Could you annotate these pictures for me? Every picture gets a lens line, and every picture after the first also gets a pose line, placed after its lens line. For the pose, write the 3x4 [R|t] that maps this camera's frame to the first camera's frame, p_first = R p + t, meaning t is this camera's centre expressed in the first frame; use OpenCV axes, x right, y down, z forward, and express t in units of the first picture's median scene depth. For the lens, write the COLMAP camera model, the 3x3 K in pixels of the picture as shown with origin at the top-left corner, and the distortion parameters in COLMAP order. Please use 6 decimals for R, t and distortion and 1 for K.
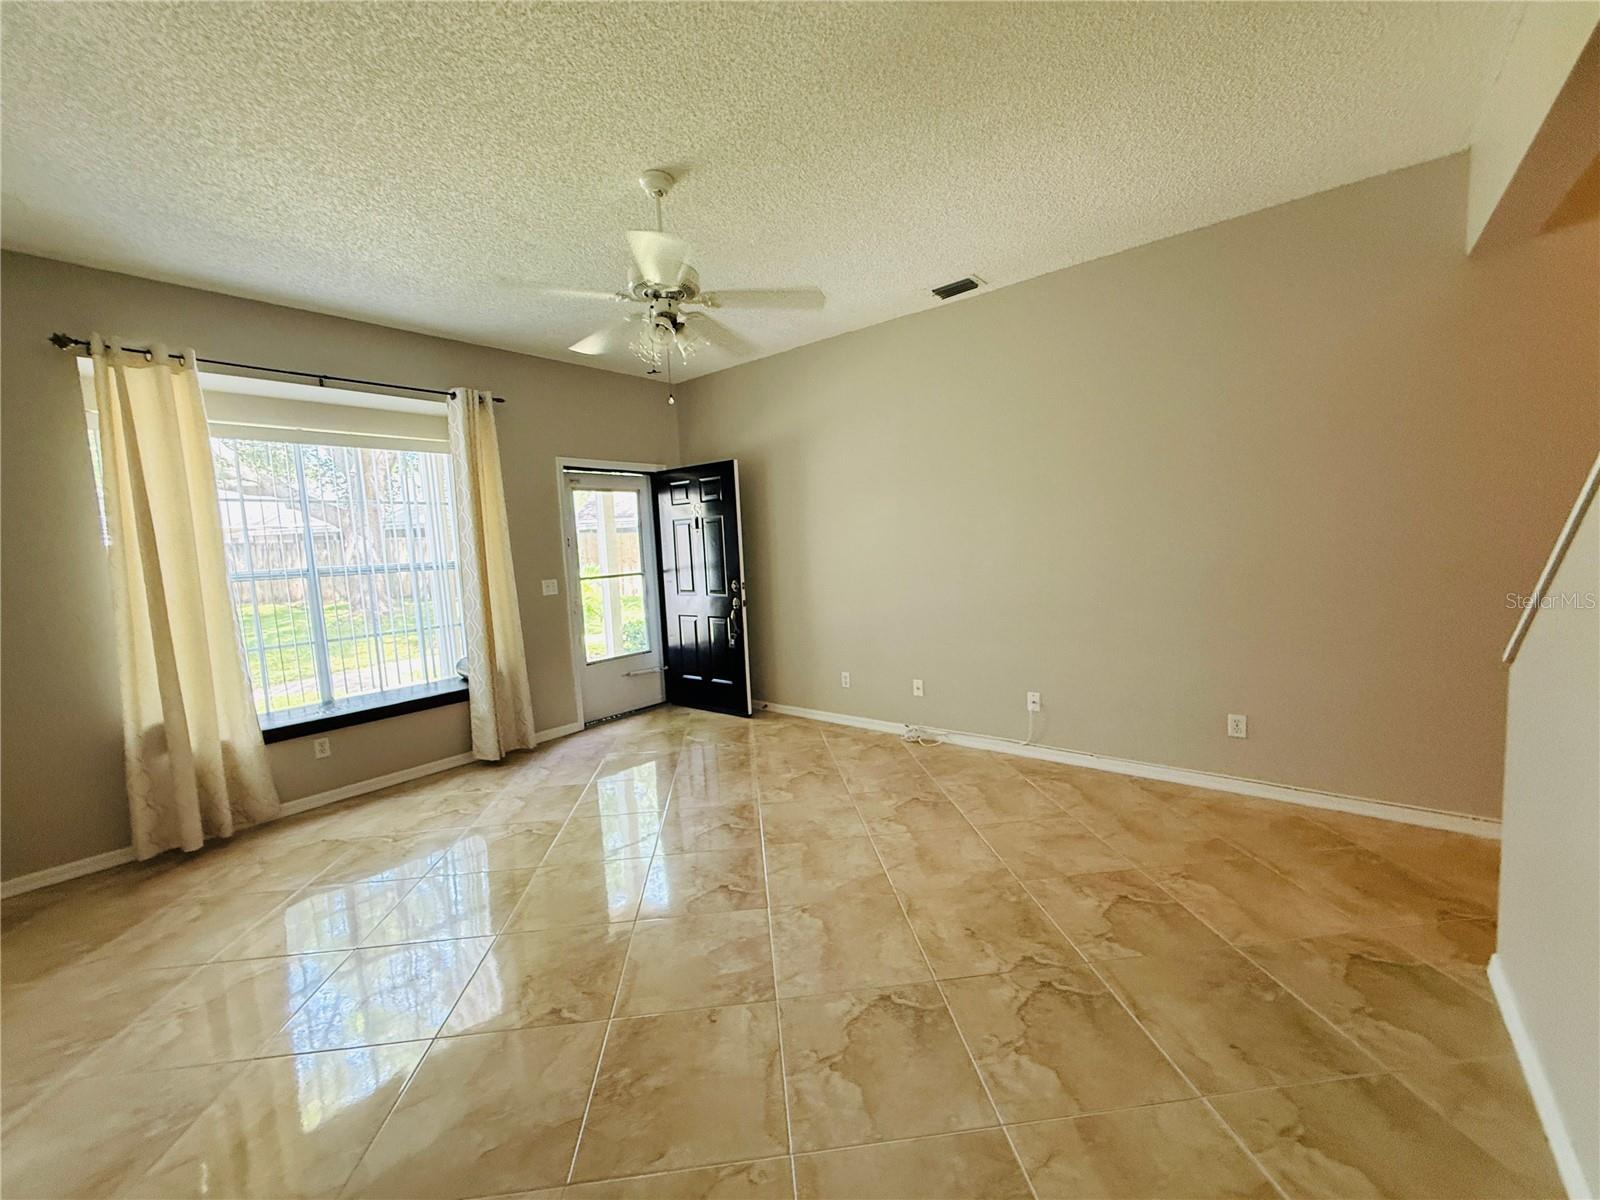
lens RADIAL K [[637.0, 0, 793.9], [0, 637.0, 602.1], [0, 0, 1]] dist [-0.000593, 0.000328]
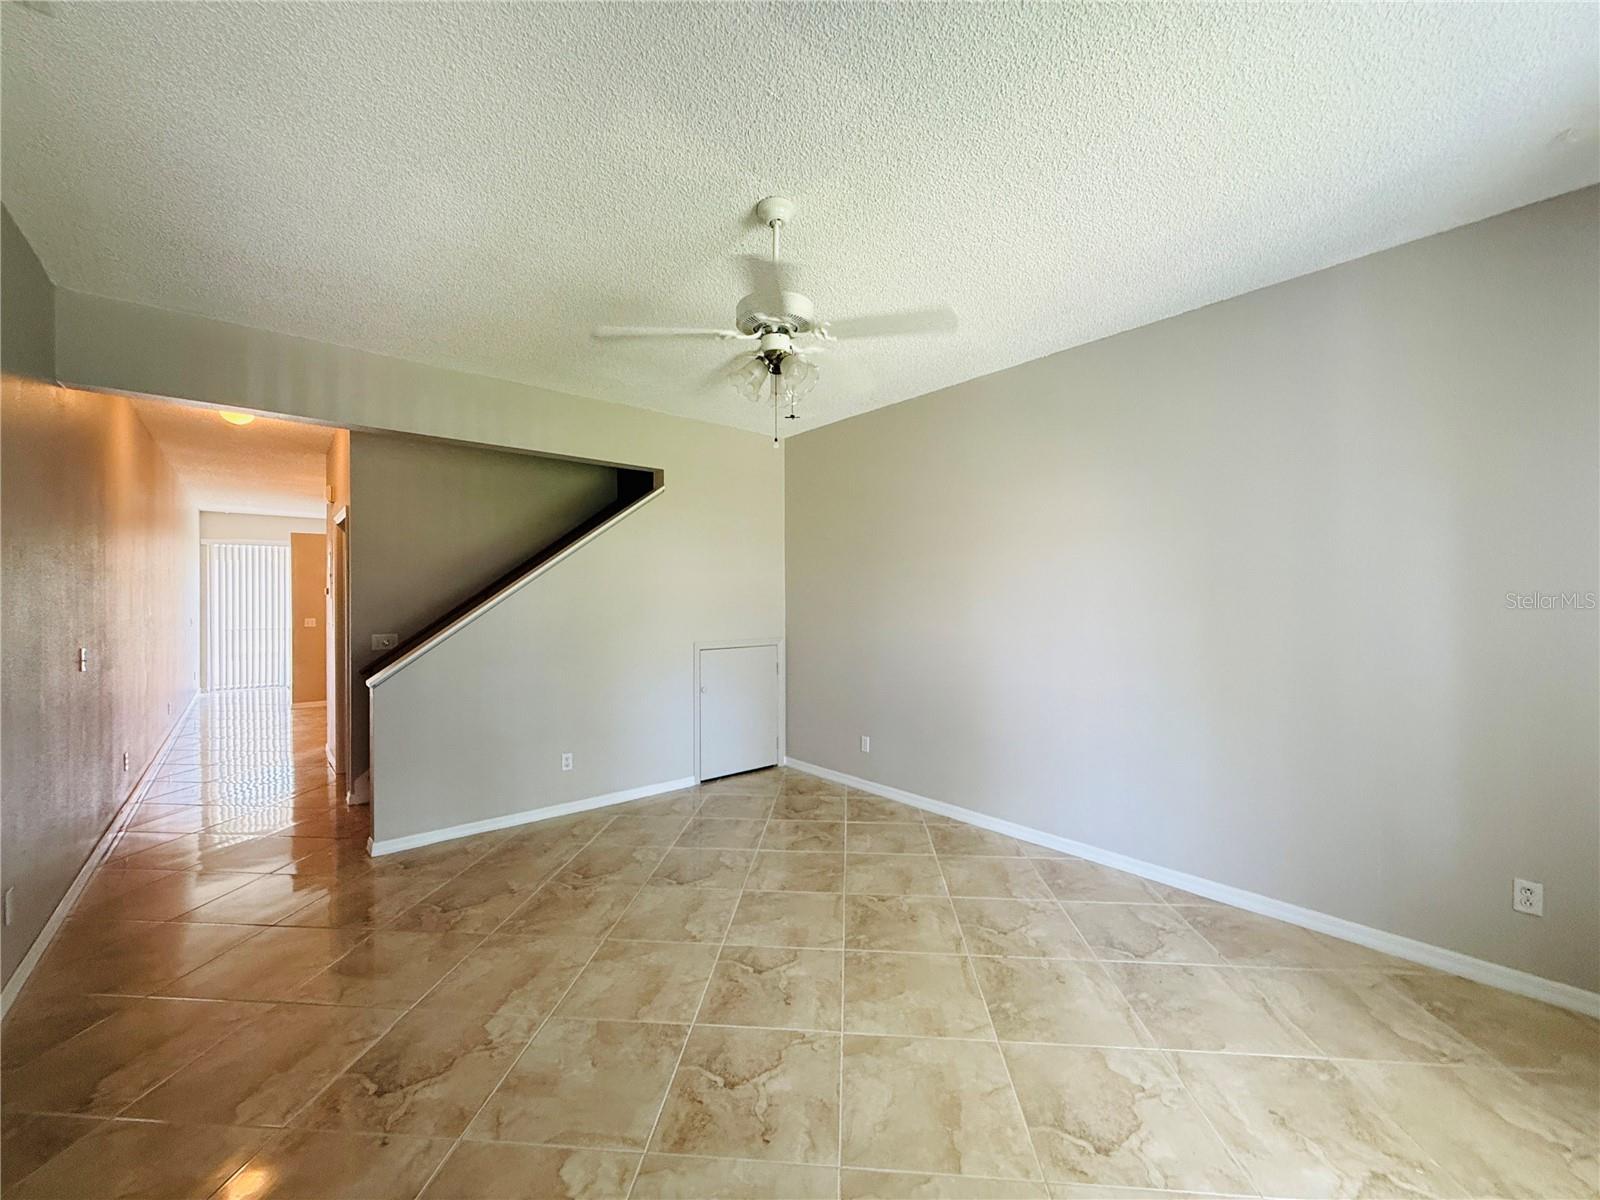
lens RADIAL K [[637.0, 0, 803.4], [0, 637.0, 600.2], [0, 0, 1]] dist [-0.000593, 0.000328]
pose [[-0.984607, 0.052260, 0.166786, -0.253322], [0.066905, 0.994265, 0.083427, -0.117630], [-0.161469, 0.093301, -0.982457, 1.307947]]
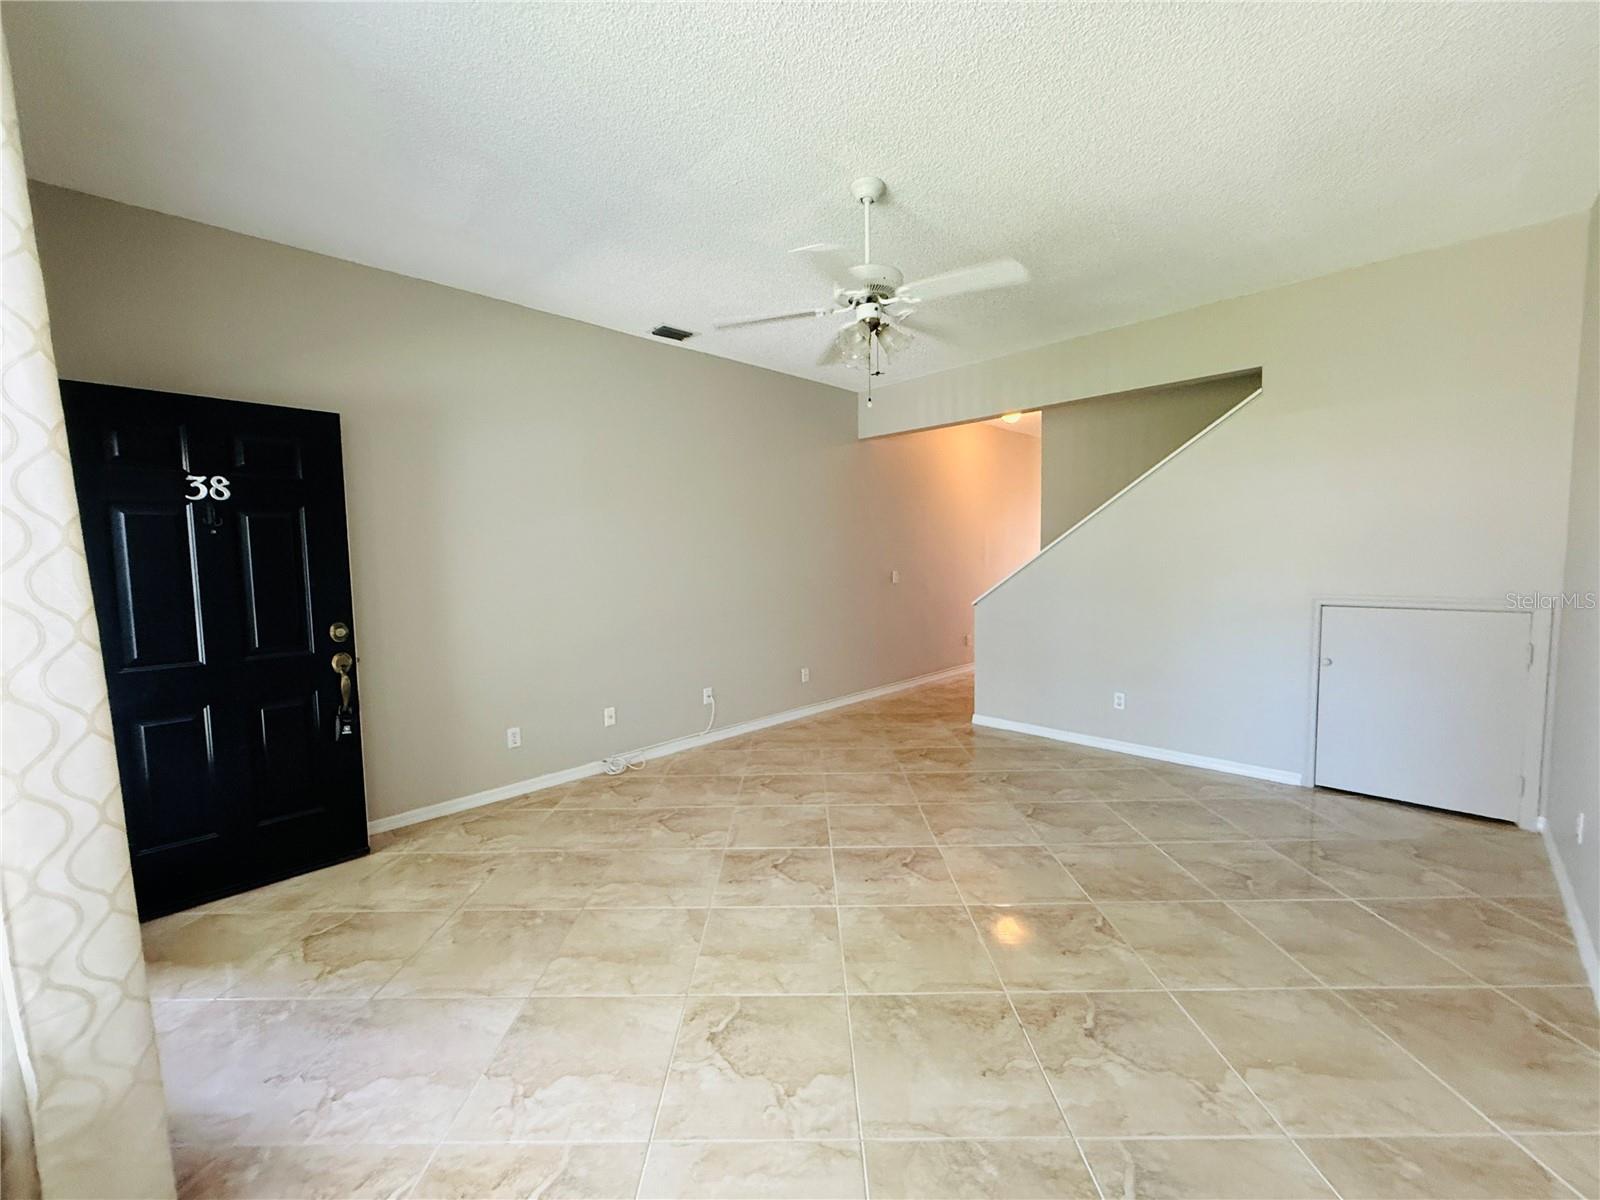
lens RADIAL K [[637.0, 0, 793.1], [0, 637.0, 605.0], [0, 0, 1]] dist [-0.000593, 0.000328]
pose [[0.101006, -0.031835, 0.994376, -0.839233], [0.107476, 0.993988, 0.020906, -0.023988], [-0.989064, 0.104760, 0.103821, 0.726996]]
